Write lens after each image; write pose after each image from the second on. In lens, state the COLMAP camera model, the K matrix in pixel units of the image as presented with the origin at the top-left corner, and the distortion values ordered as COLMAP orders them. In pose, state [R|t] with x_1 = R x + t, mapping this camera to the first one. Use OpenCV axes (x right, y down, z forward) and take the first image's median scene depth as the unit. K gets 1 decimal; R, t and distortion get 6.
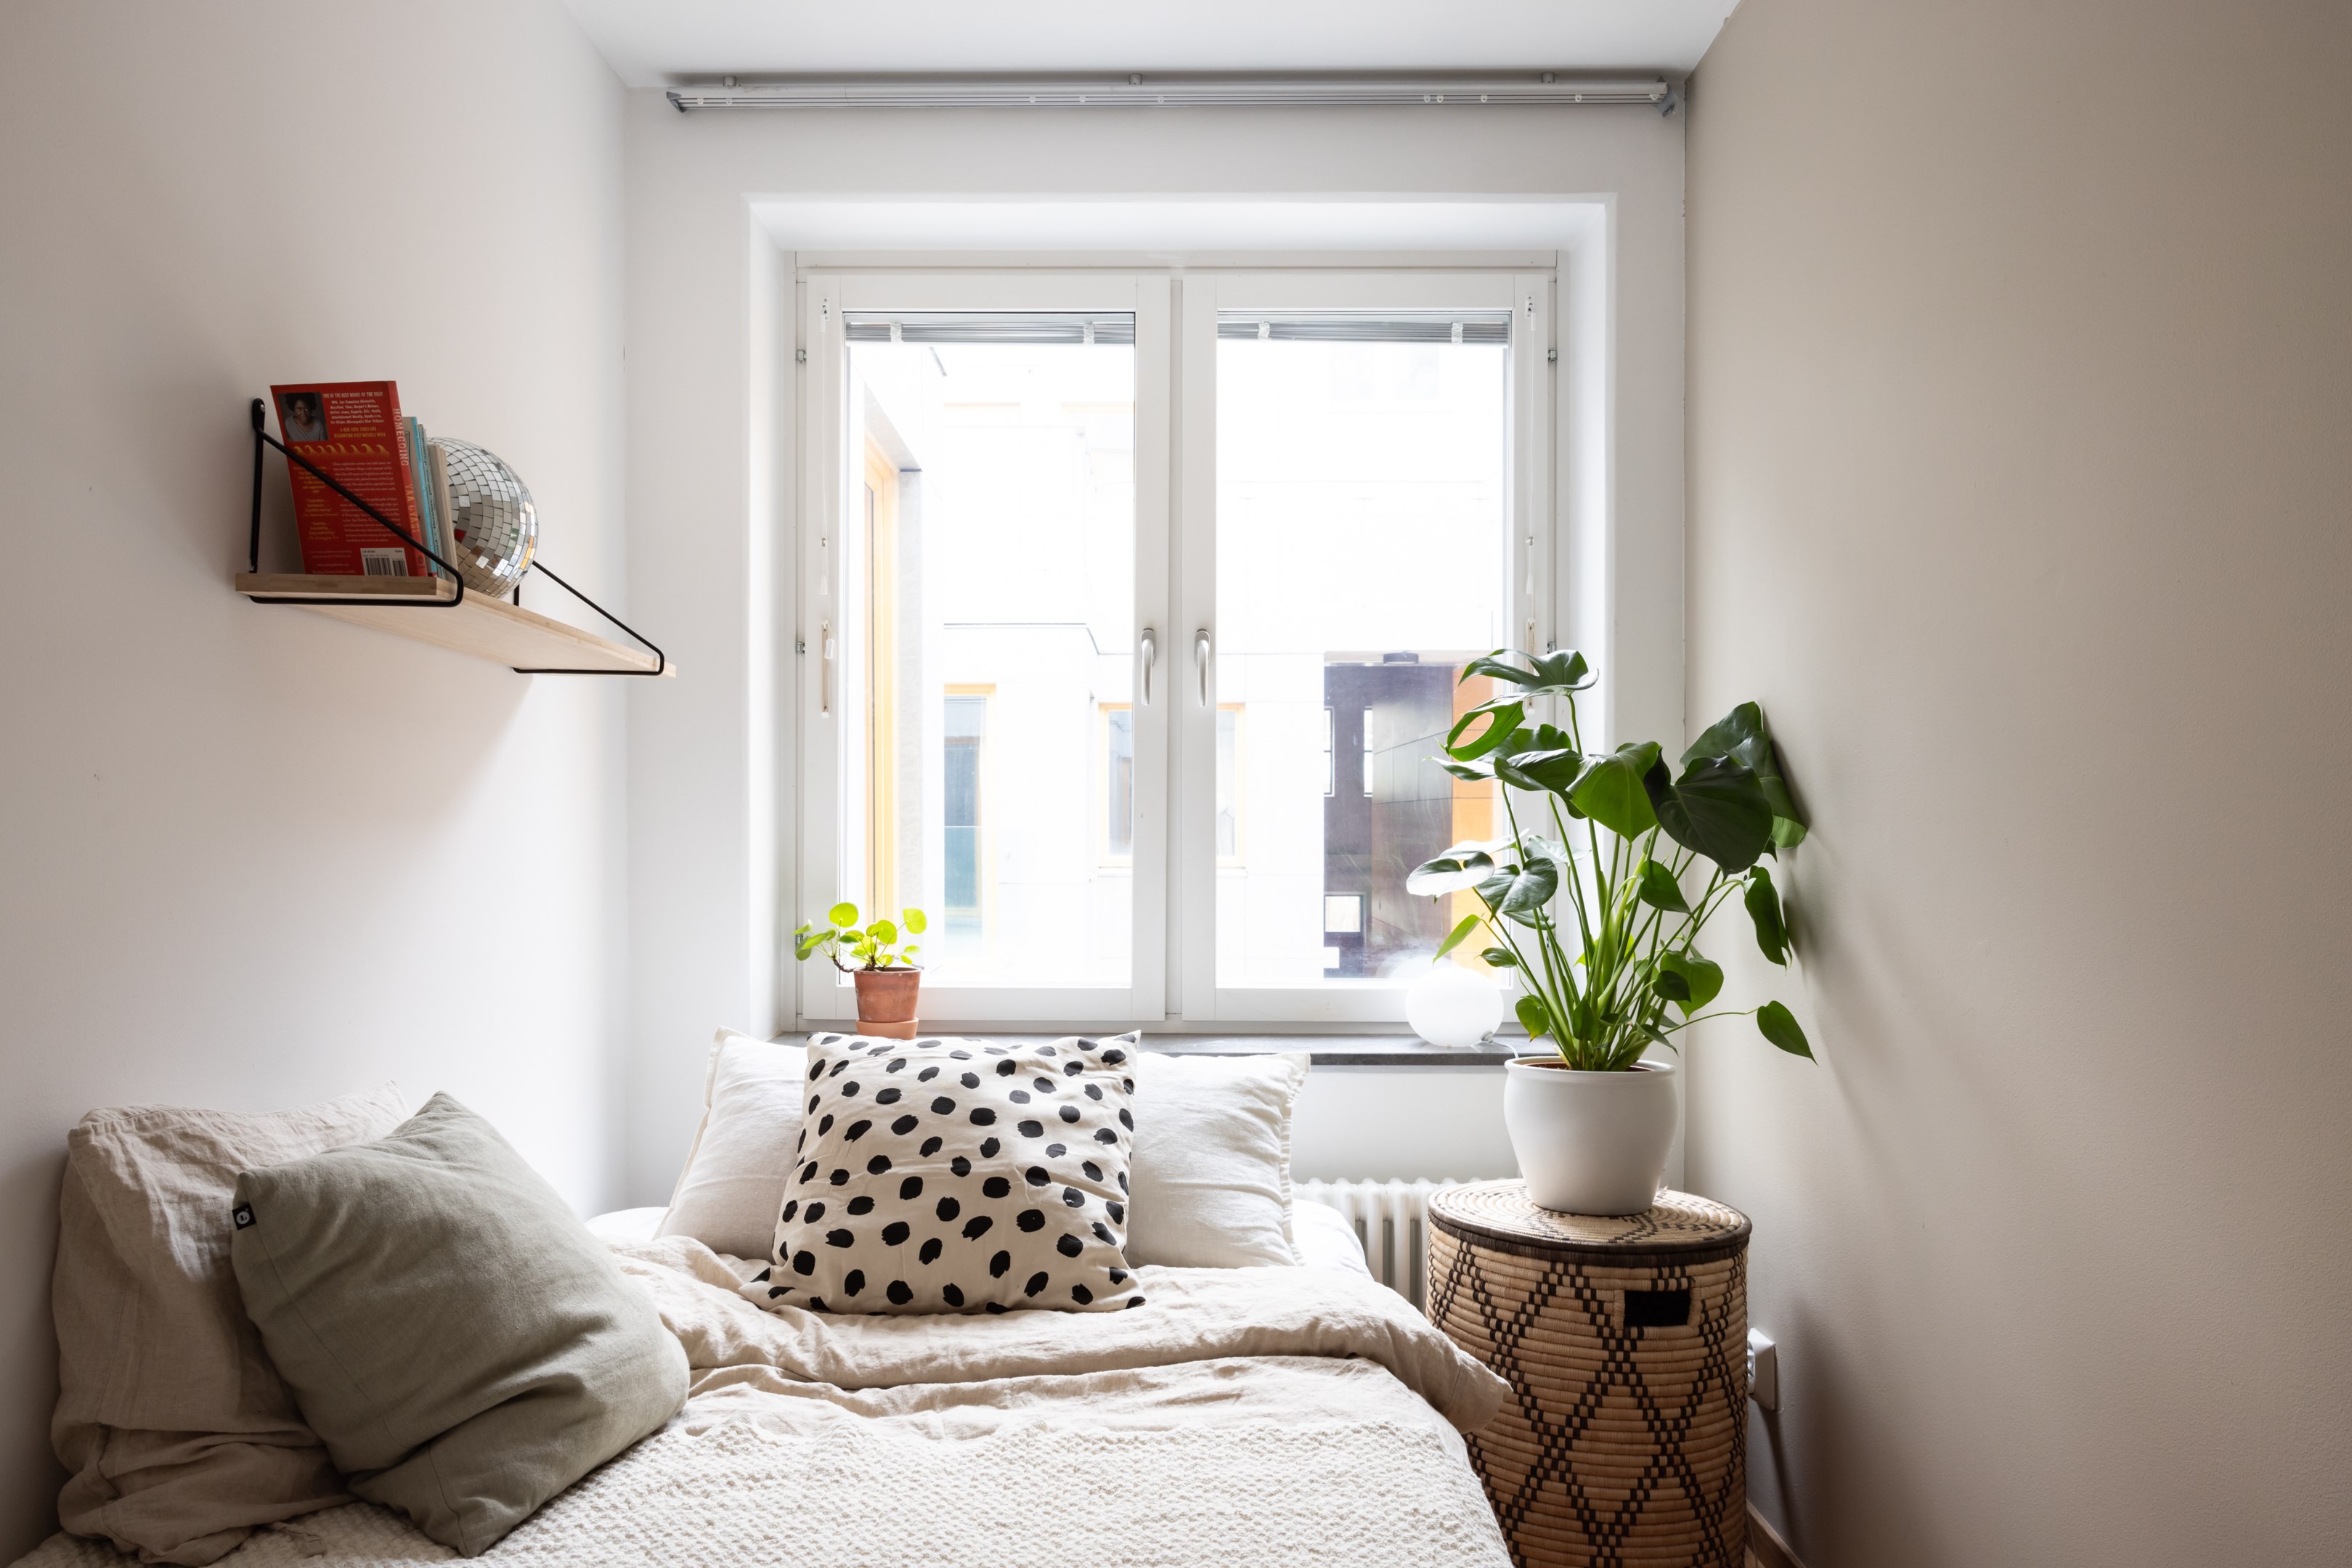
lens RADIAL K [[1591.3, 0, 1174.9], [0, 1591.3, 837.6], [0, 0, 1]] dist [-0.002587, 0.000415]
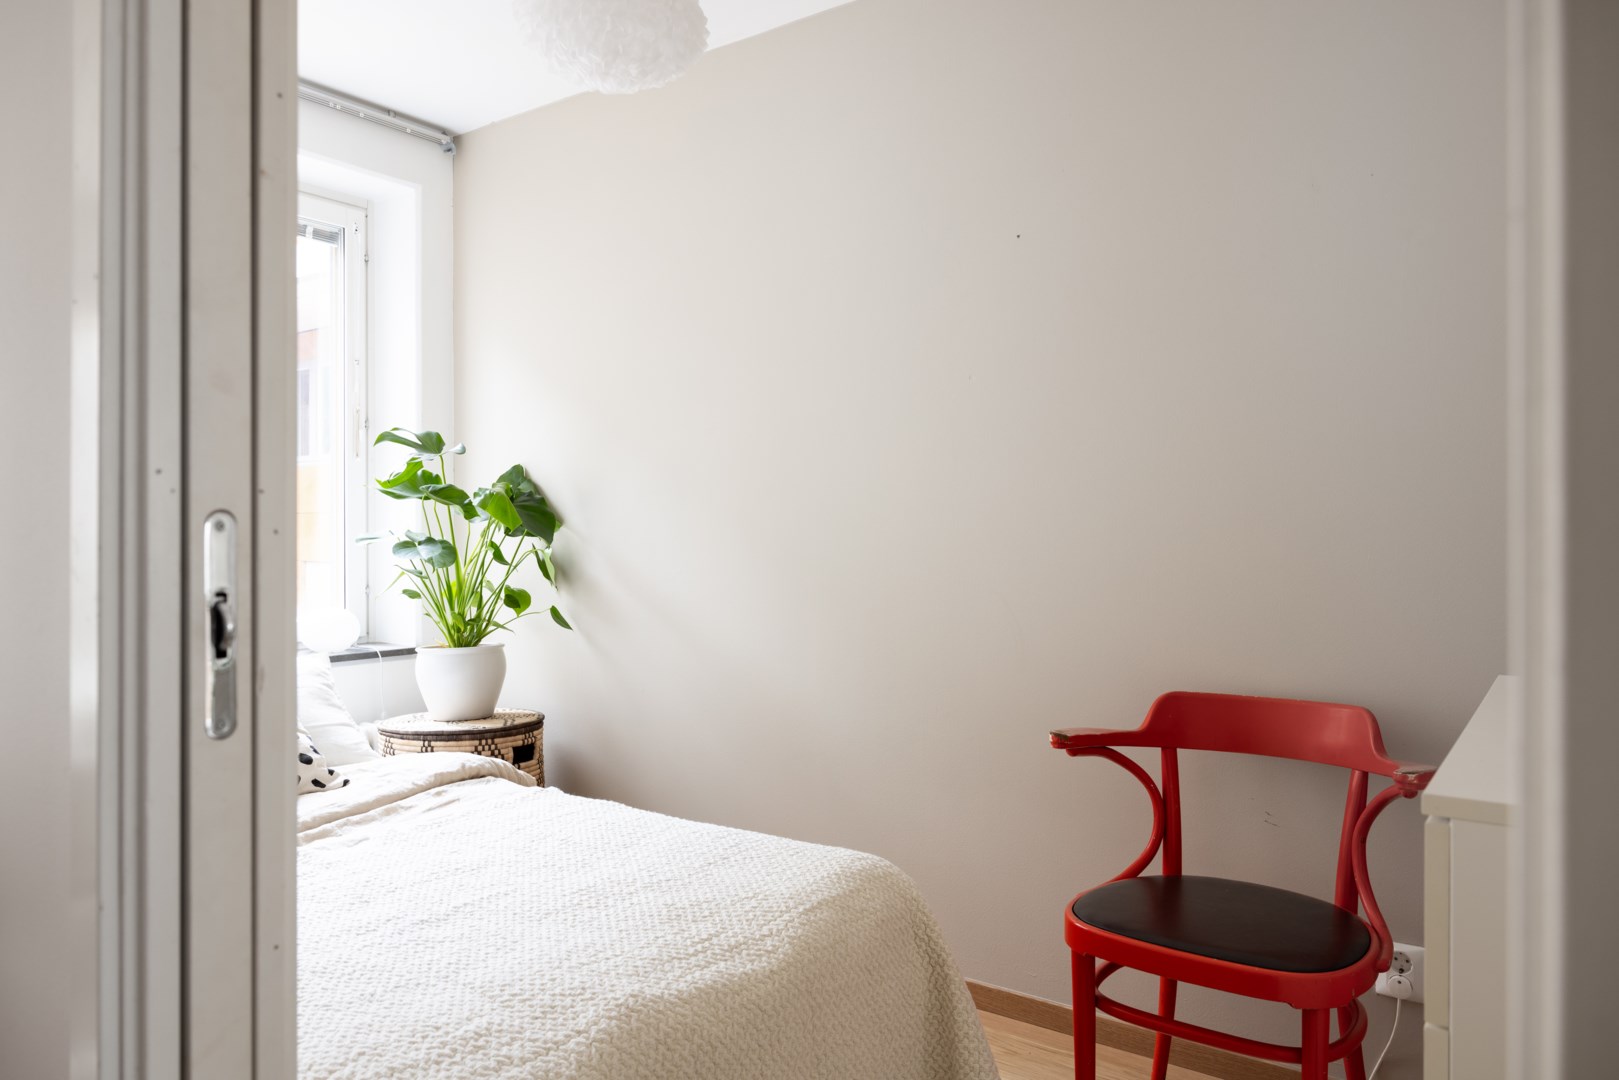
lens RADIAL K [[1085.2, 0, 806.1], [0, 1085.2, 536.7], [0, 0, 1]] dist [0.003442, 0.001178]
pose [[0.579526, -0.004379, 0.814942, -0.604223], [0.007936, 0.999968, -0.000271, 0.013082], [-0.814915, 0.006624, 0.579542, -0.124275]]
